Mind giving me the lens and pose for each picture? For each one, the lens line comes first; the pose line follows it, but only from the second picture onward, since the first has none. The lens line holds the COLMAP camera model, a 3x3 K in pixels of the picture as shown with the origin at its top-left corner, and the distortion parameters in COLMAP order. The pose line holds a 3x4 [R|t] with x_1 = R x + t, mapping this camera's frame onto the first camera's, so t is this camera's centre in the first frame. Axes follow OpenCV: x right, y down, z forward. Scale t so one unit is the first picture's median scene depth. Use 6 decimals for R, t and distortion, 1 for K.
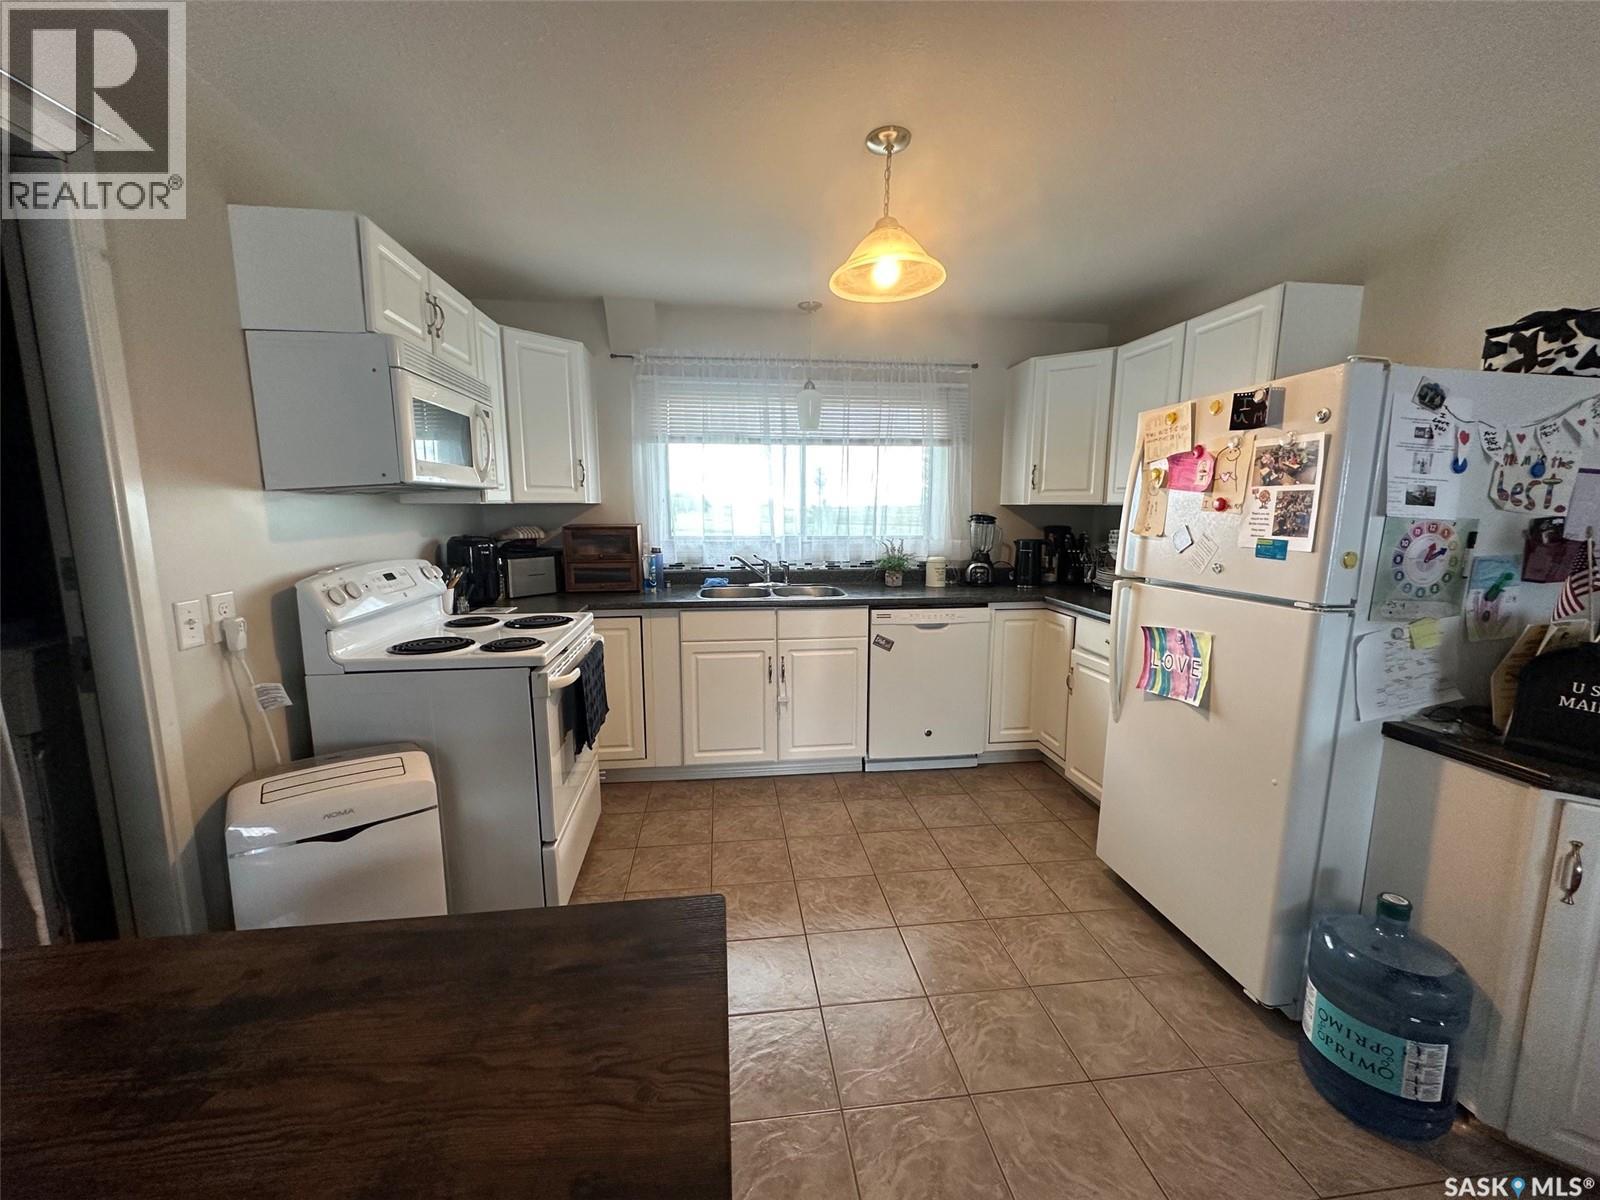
lens RADIAL K [[640.2, 0, 796.6], [0, 640.2, 601.6], [0, 0, 1]] dist [-0.000480, 0.000180]
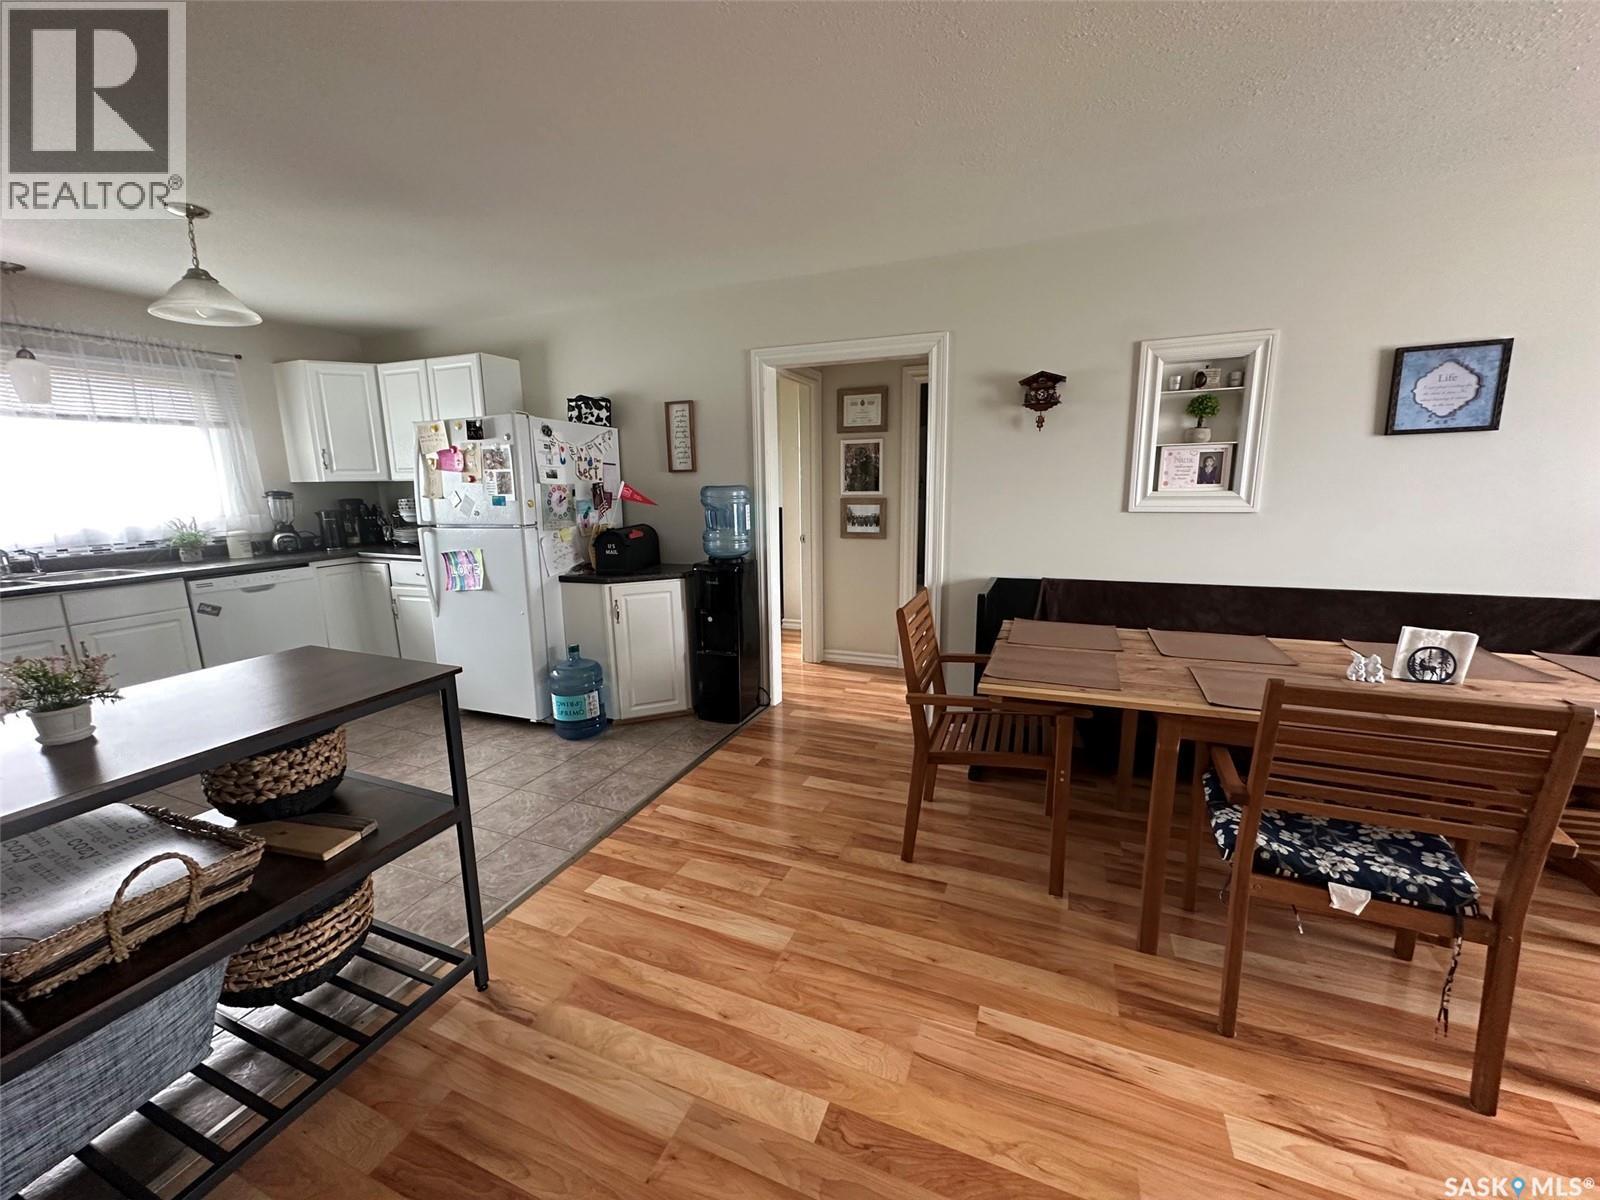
lens RADIAL K [[640.2, 0, 796.6], [0, 640.2, 601.6], [0, 0, 1]] dist [-0.000480, 0.000180]
pose [[0.500737, -0.172956, 0.848144, -0.537367], [0.143576, 0.982857, 0.115661, 0.127115], [-0.853609, 0.063857, 0.516985, -0.797777]]
